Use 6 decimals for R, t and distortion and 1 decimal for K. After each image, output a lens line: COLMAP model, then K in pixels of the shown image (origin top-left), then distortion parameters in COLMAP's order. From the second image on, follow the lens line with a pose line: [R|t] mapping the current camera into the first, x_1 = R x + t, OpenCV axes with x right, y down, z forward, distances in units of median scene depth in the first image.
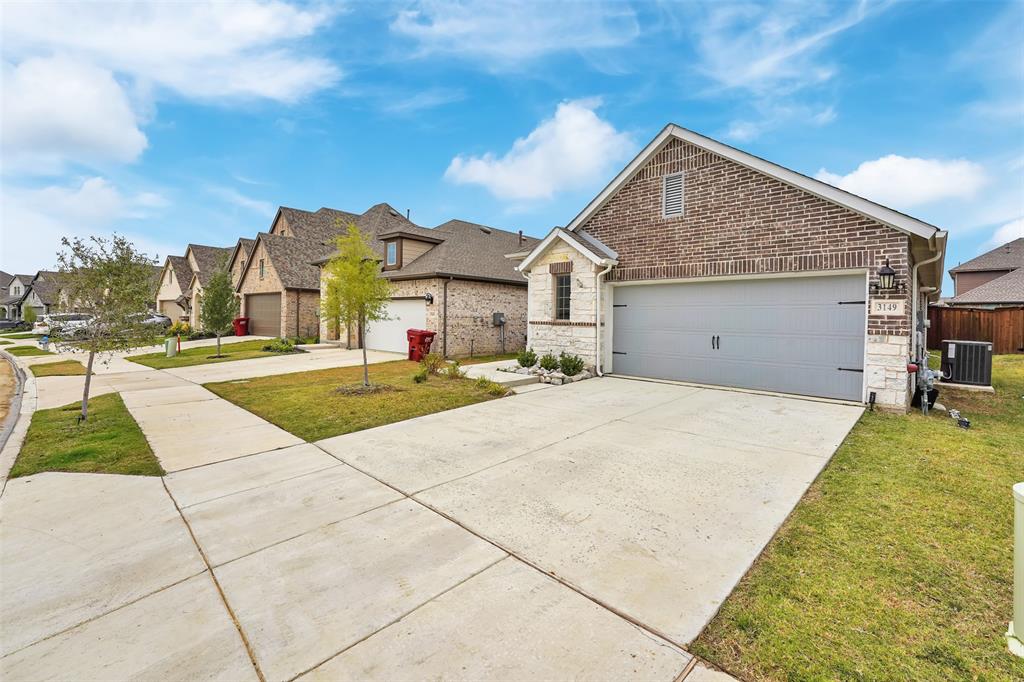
lens RADIAL K [[439.6, 0, 525.9], [0, 439.6, 321.1], [0, 0, 1]] dist [-0.020500, -0.000029]
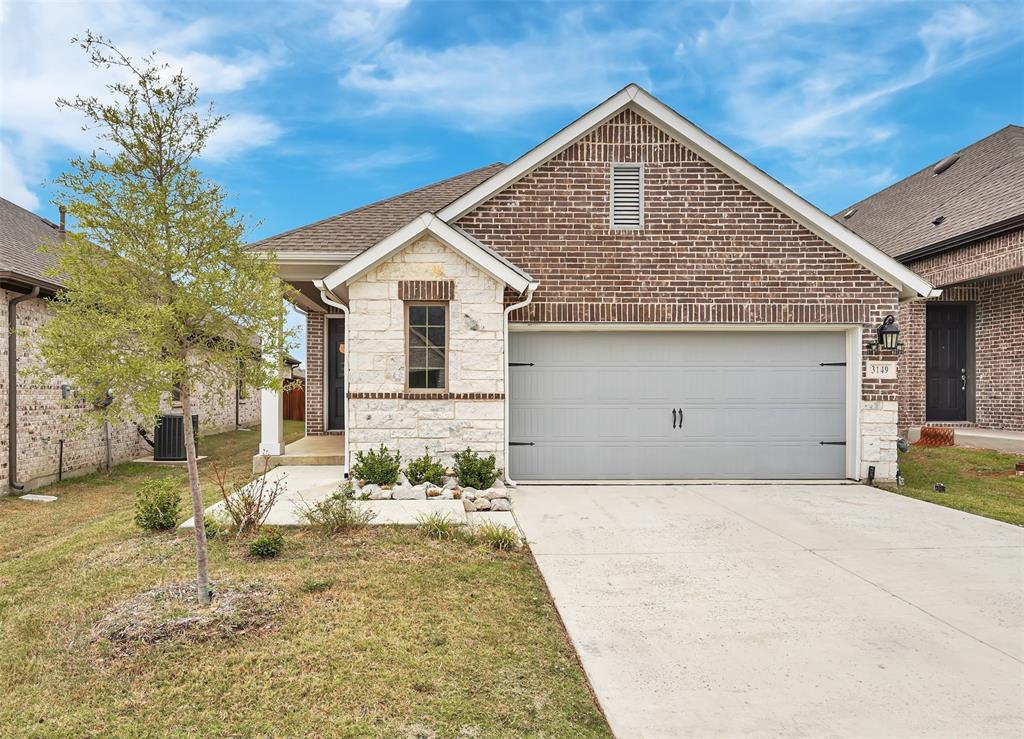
lens RADIAL K [[648.8, 0, 467.9], [0, 648.8, 395.1], [0, 0, 1]] dist [0.005356, 0.000747]
pose [[0.699530, -0.013782, 0.714471, -0.595398], [0.013786, 0.999888, 0.005789, 0.000550], [-0.714471, 0.005800, 0.699641, 0.557450]]
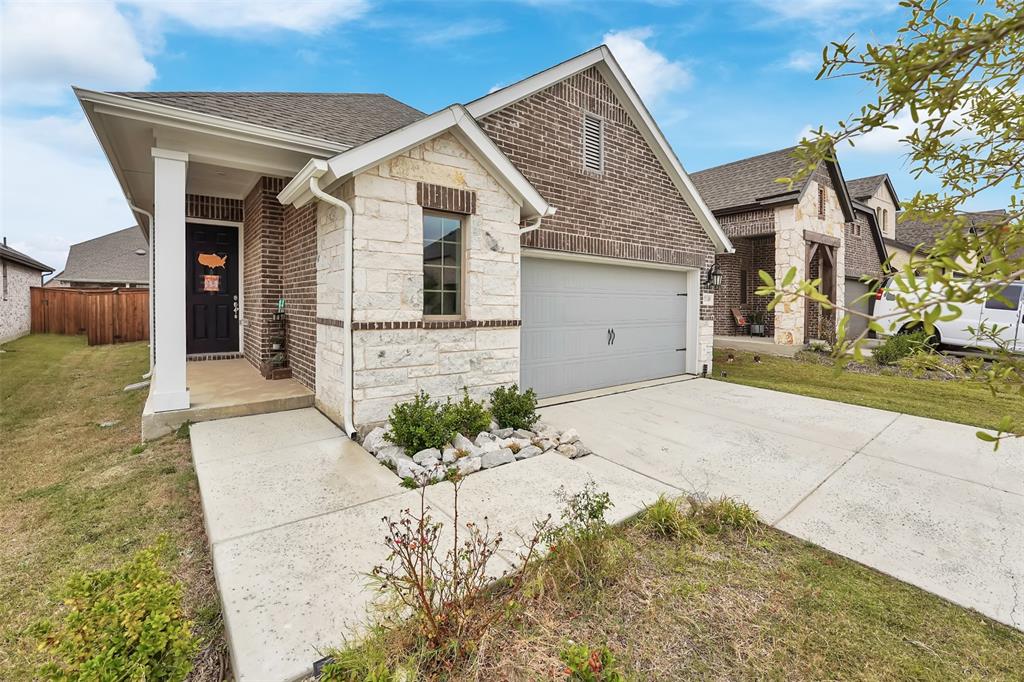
lens RADIAL K [[435.5, 0, 517.2], [0, 435.5, 309.8], [0, 0, 1]] dist [-0.024422, -0.000021]
pose [[0.134830, -0.025385, 0.990544, -0.466664], [-0.000476, 0.999670, 0.025683, -0.027758], [-0.990869, -0.003934, 0.134774, 1.162874]]
